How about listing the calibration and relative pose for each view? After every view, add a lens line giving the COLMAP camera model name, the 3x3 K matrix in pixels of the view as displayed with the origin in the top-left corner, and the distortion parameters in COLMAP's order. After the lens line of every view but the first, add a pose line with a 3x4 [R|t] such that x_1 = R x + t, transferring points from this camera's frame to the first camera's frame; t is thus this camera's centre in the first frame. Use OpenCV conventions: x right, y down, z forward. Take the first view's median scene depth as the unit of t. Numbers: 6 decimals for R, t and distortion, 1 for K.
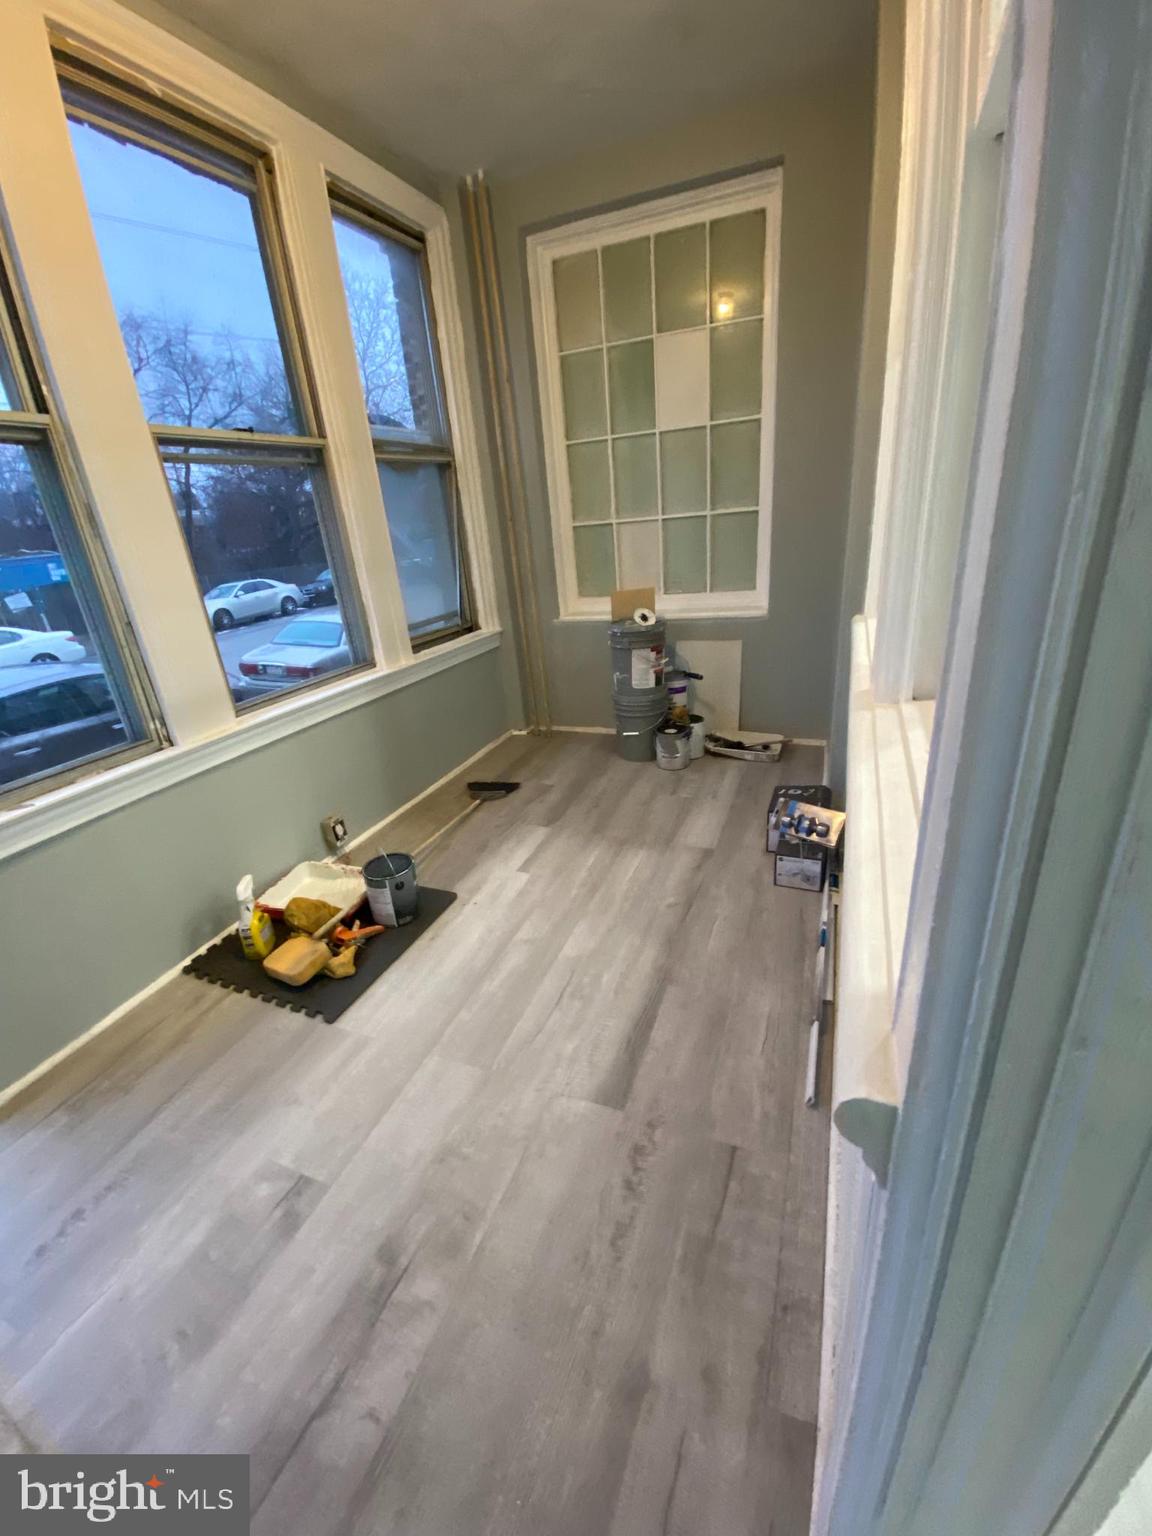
lens RADIAL K [[626.0, 0, 586.7], [0, 626.0, 775.2], [0, 0, 1]] dist [0.014886, -0.017308]
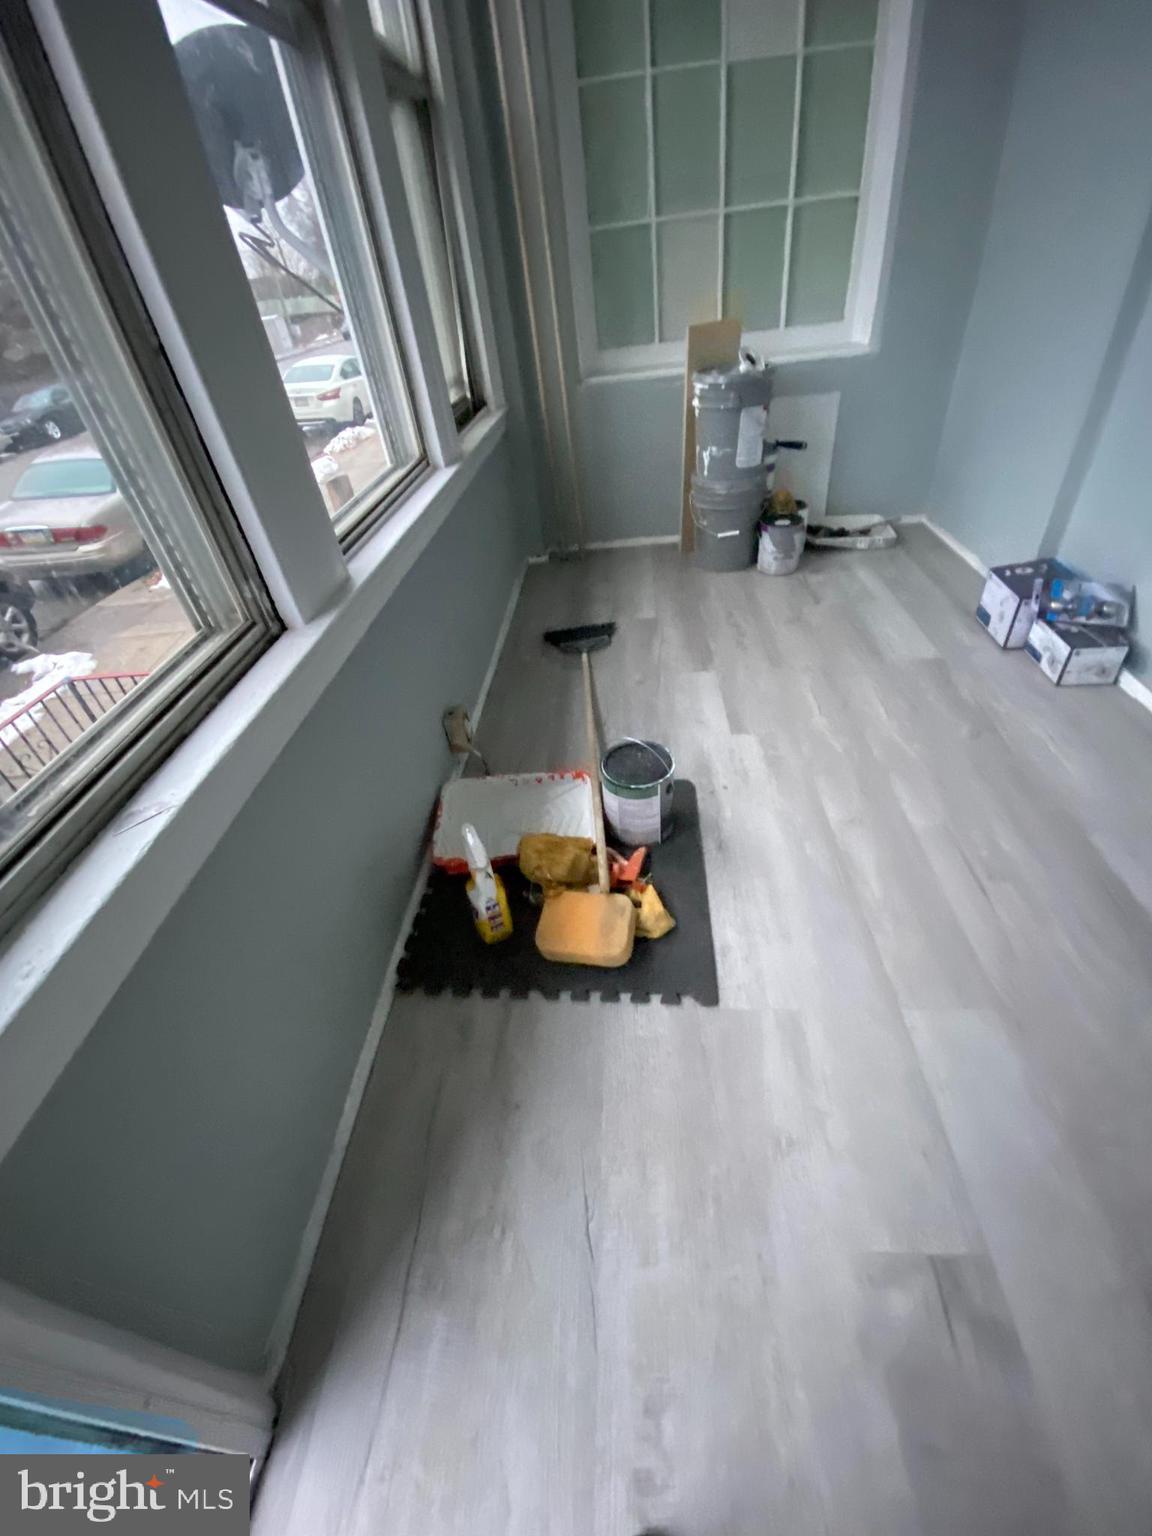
lens RADIAL K [[626.0, 0, 567.7], [0, 626.0, 771.3], [0, 0, 1]] dist [0.014886, -0.017308]
pose [[0.952155, -0.211019, 0.221068, -0.397126], [0.149444, 0.952459, 0.265498, -0.025958], [-0.266583, -0.219758, 0.938424, 0.288363]]
